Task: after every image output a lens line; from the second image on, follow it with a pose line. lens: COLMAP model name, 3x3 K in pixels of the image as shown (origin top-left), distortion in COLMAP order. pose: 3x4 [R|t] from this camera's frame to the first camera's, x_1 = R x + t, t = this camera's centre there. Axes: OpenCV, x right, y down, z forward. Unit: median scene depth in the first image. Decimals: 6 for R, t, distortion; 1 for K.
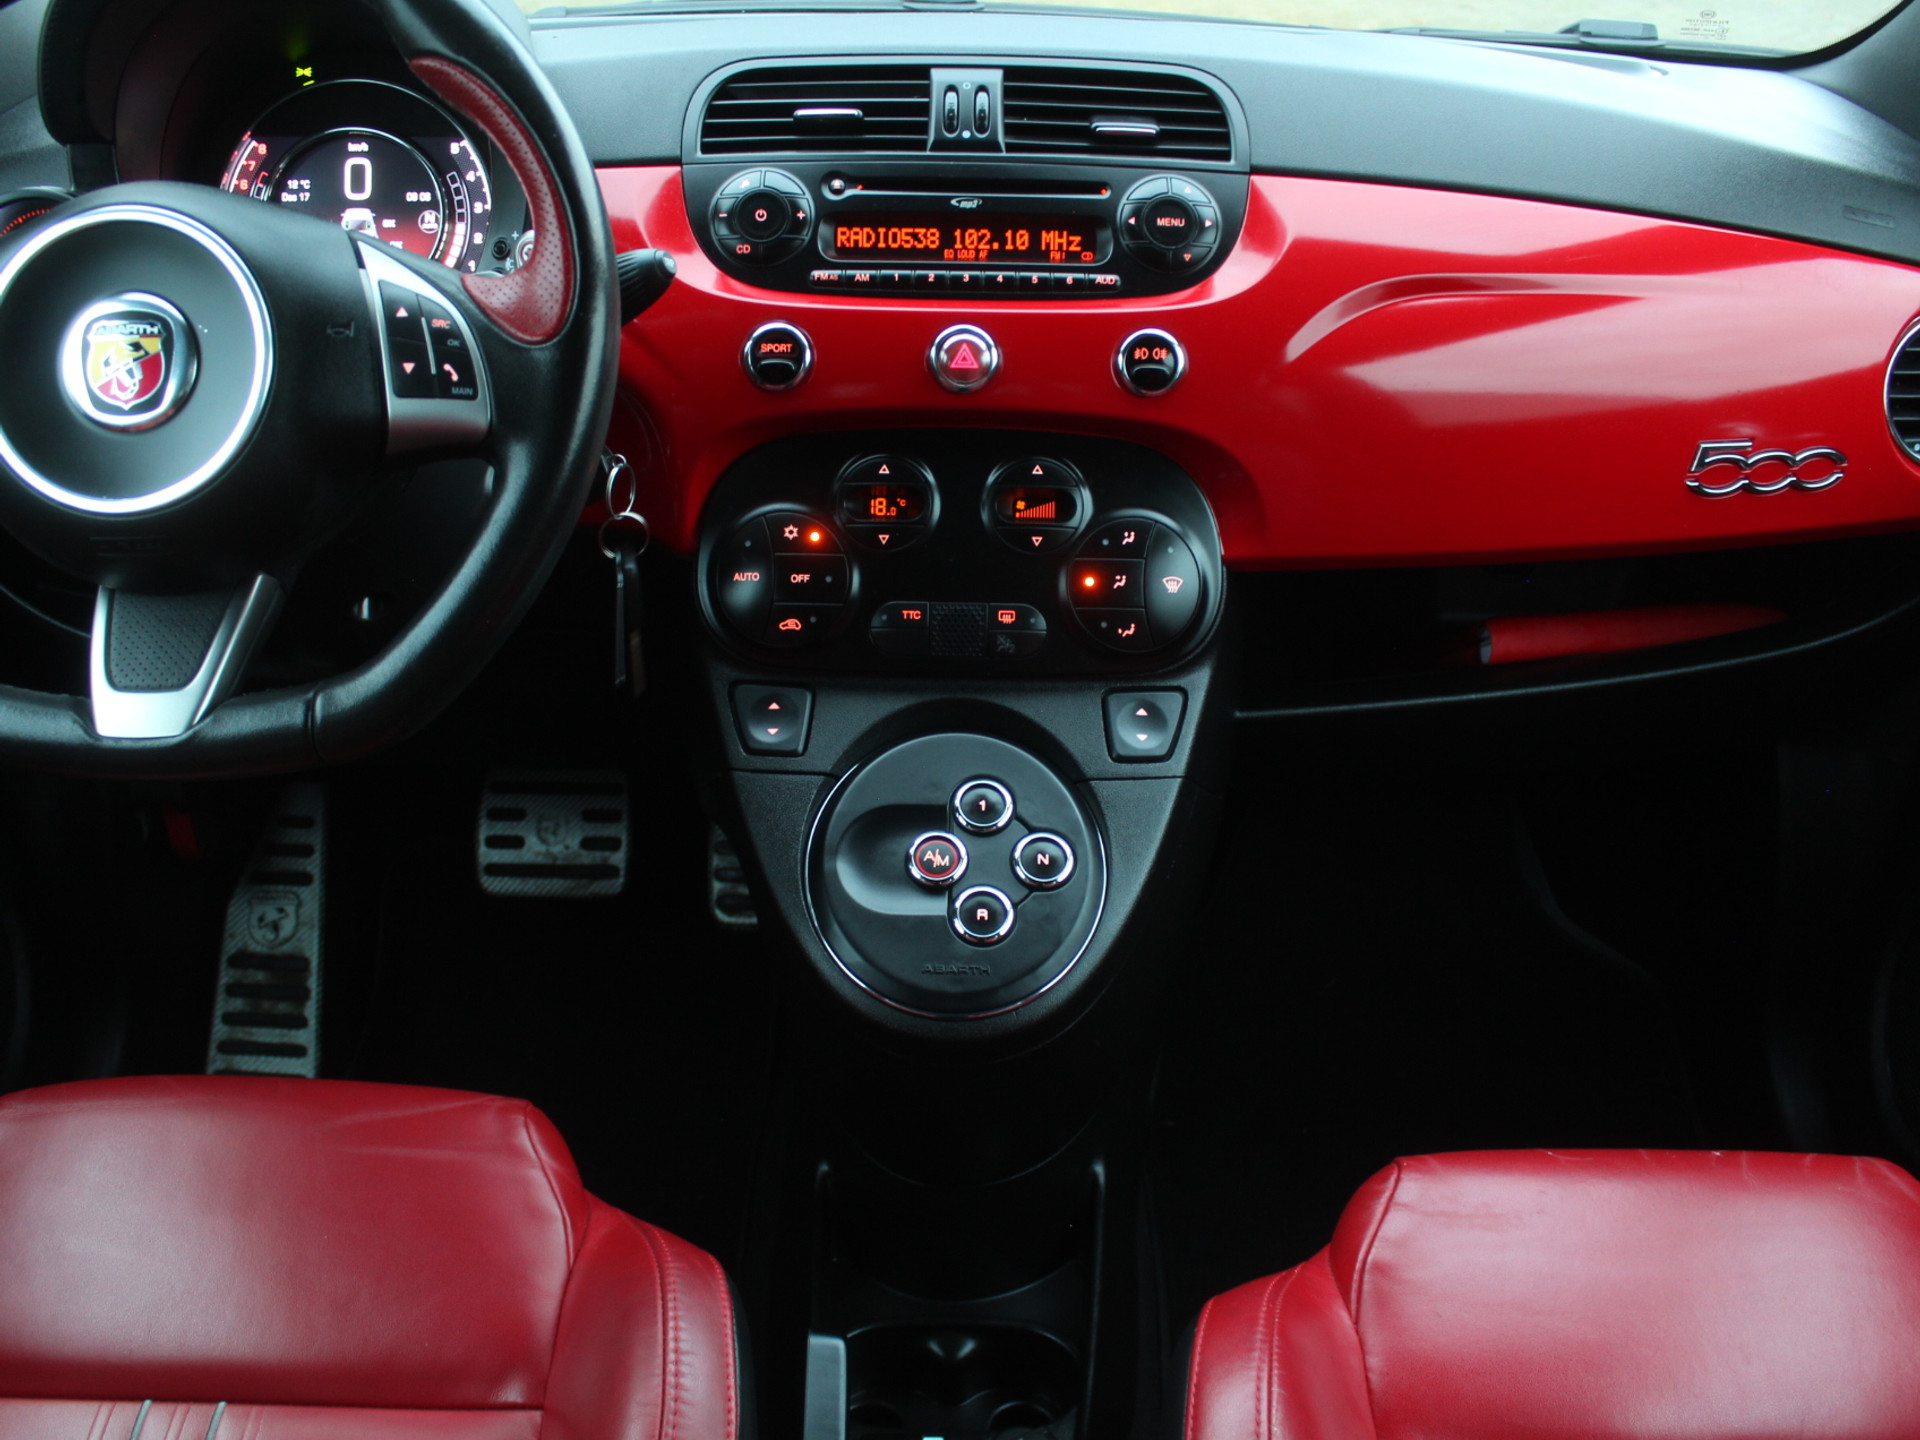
lens RADIAL K [[2006.0, 0, 961.1], [0, 2006.0, 719.0], [0, 0, 1]] dist [-0.017636, -0.001546]
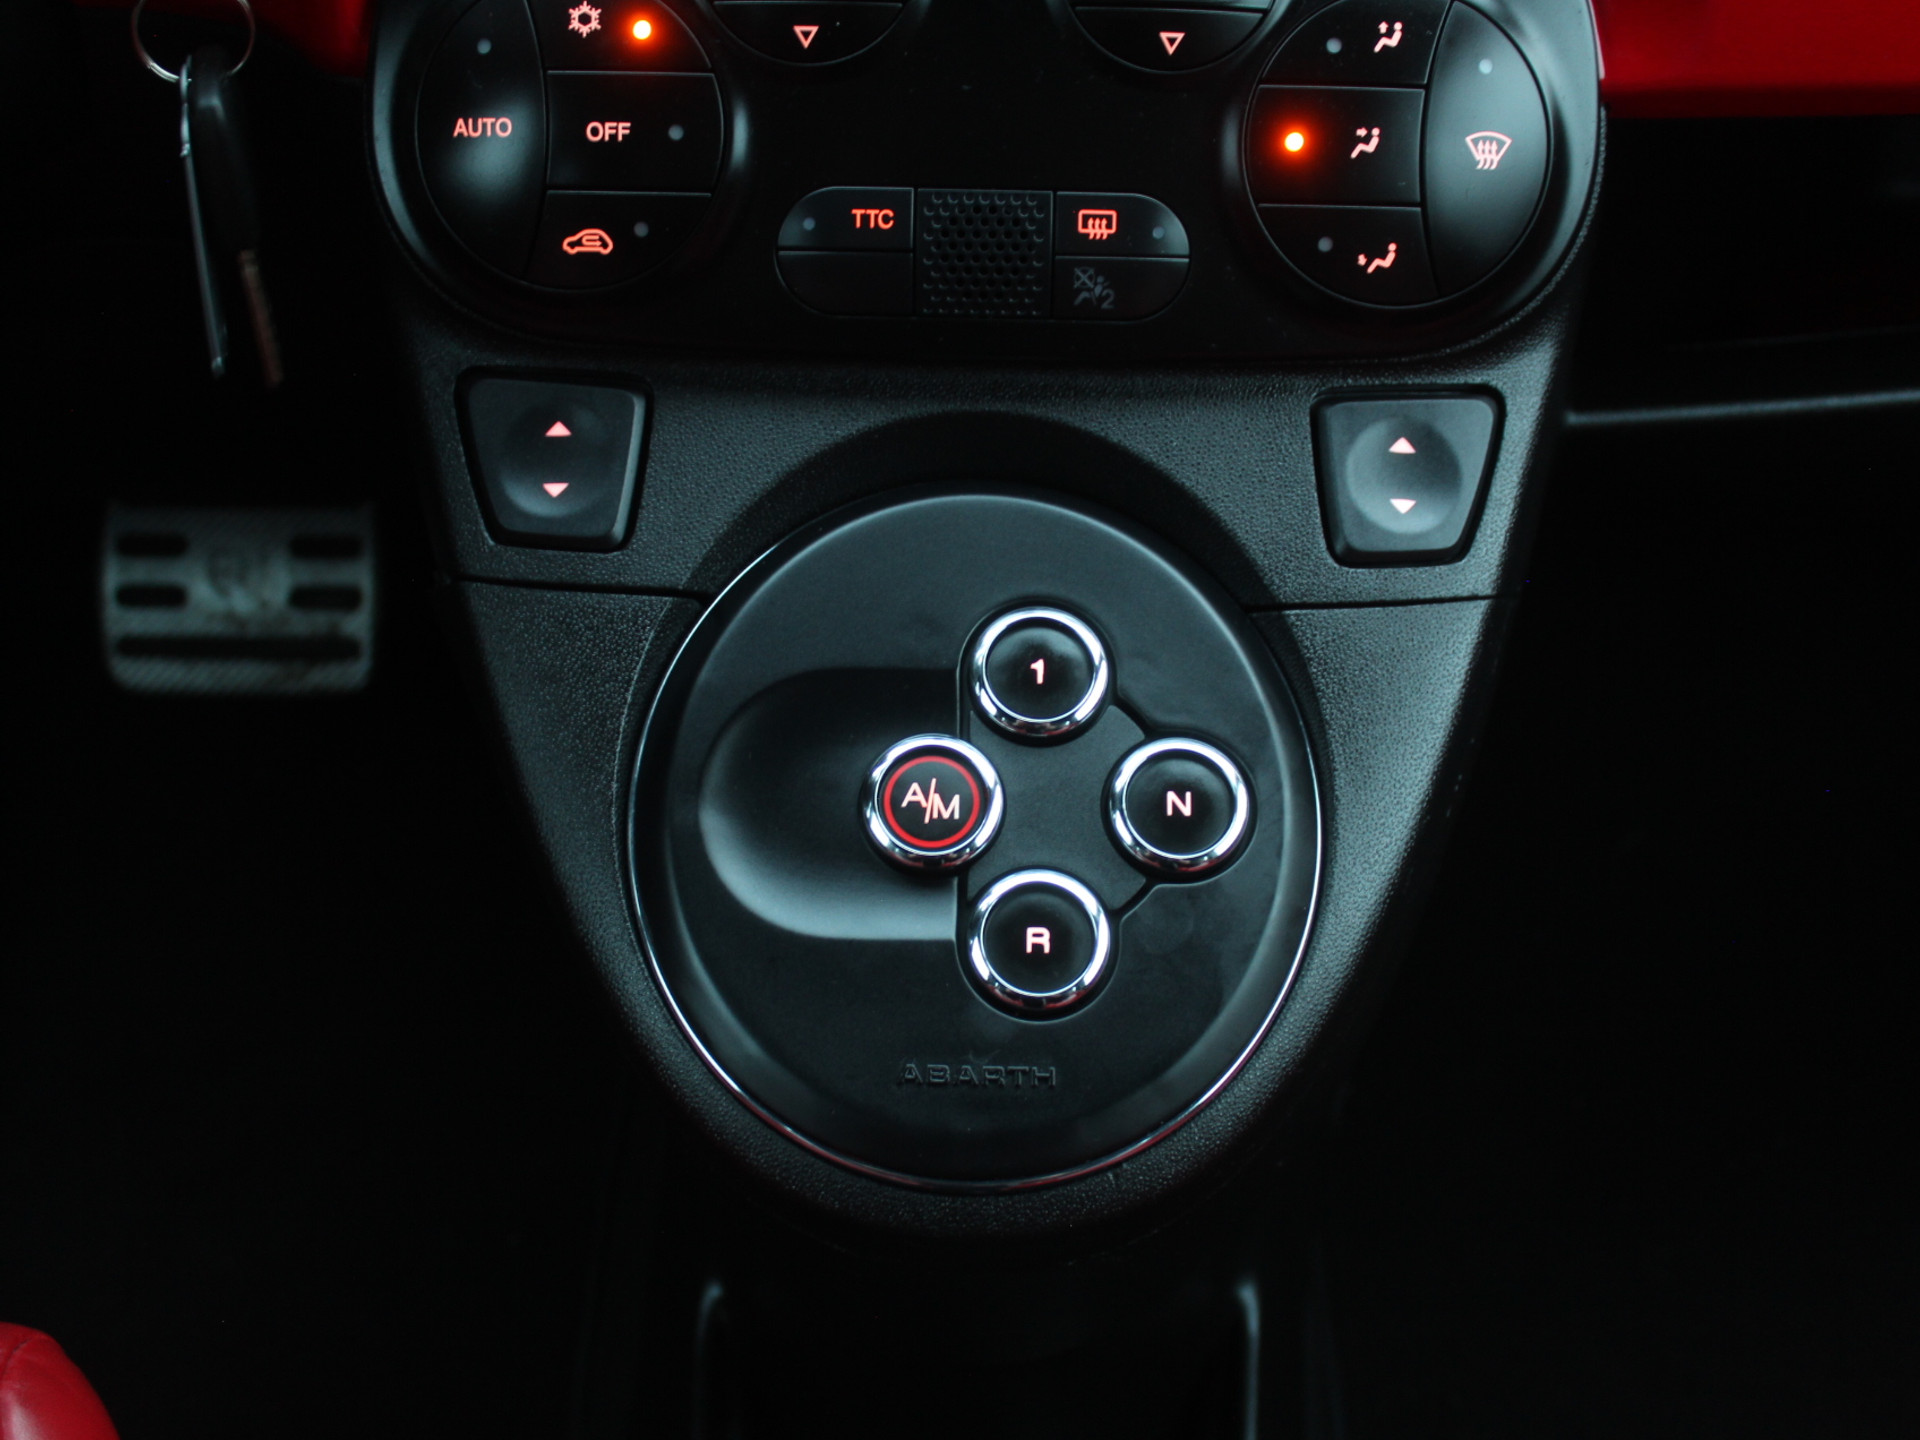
lens RADIAL K [[2448.4, 0, 973.5], [0, 2448.4, 719.1], [0, 0, 1]] dist [-0.059006, 0.000000]
pose [[0.999991, 0.003167, 0.002902, -0.004616], [-0.003658, 0.981985, 0.188922, -0.045540], [-0.002251, -0.188931, 0.981988, 0.470958]]
